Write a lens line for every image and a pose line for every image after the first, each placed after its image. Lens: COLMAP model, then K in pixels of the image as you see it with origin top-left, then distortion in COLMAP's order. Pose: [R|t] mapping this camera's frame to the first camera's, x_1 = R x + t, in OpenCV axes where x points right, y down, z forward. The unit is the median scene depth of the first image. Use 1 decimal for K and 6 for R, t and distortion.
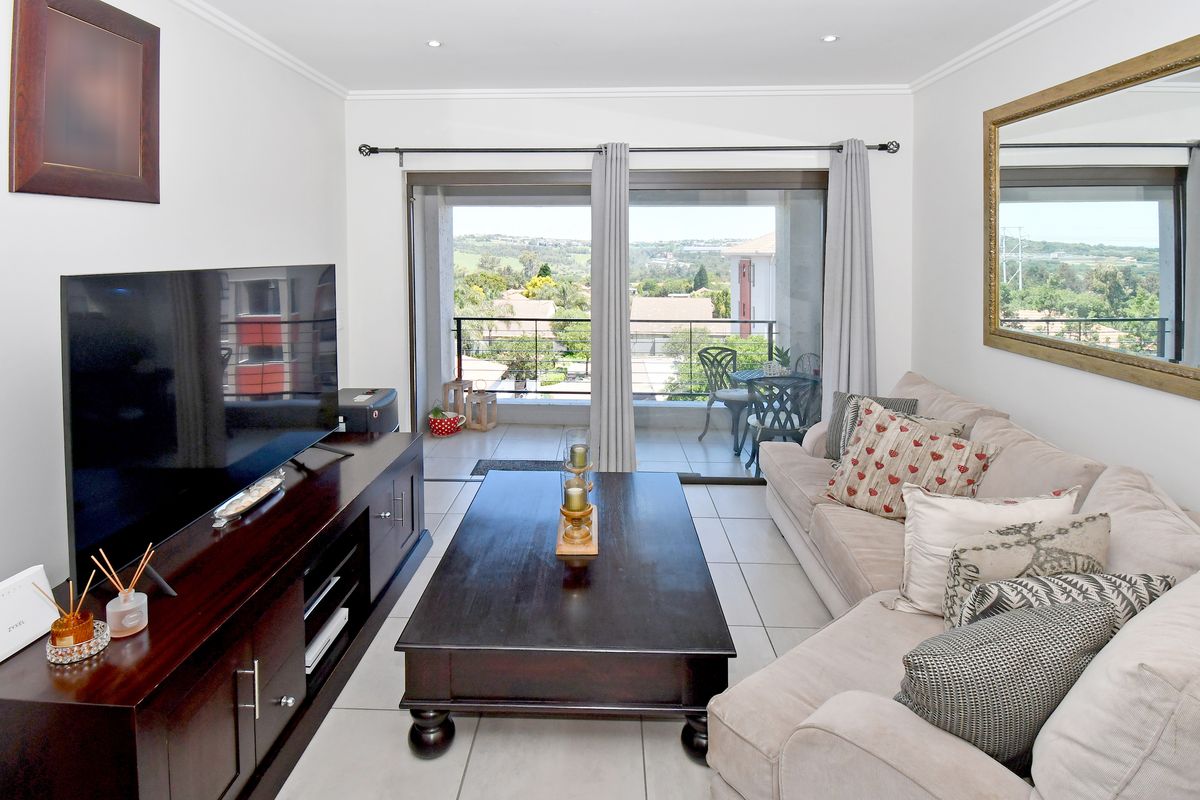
lens RADIAL K [[672.0, 0, 602.7], [0, 672.0, 322.2], [0, 0, 1]] dist [0.027505, -0.032527]
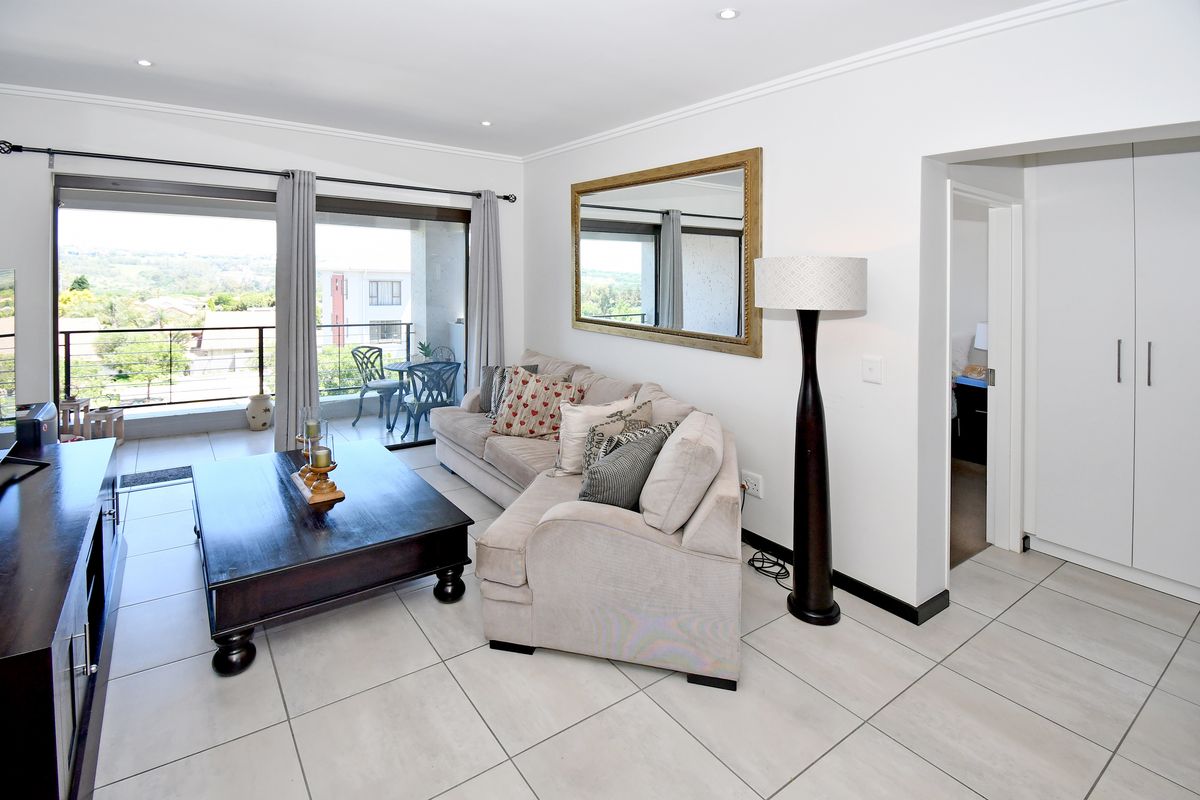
lens RADIAL K [[583.8, 0, 605.2], [0, 583.8, 374.5], [0, 0, 1]] dist [0.031260, -0.029965]
pose [[0.791974, -0.086019, 0.604465, -0.259406], [0.041699, 0.995334, 0.087008, 0.027947], [-0.609129, -0.043703, 0.791866, -0.192428]]
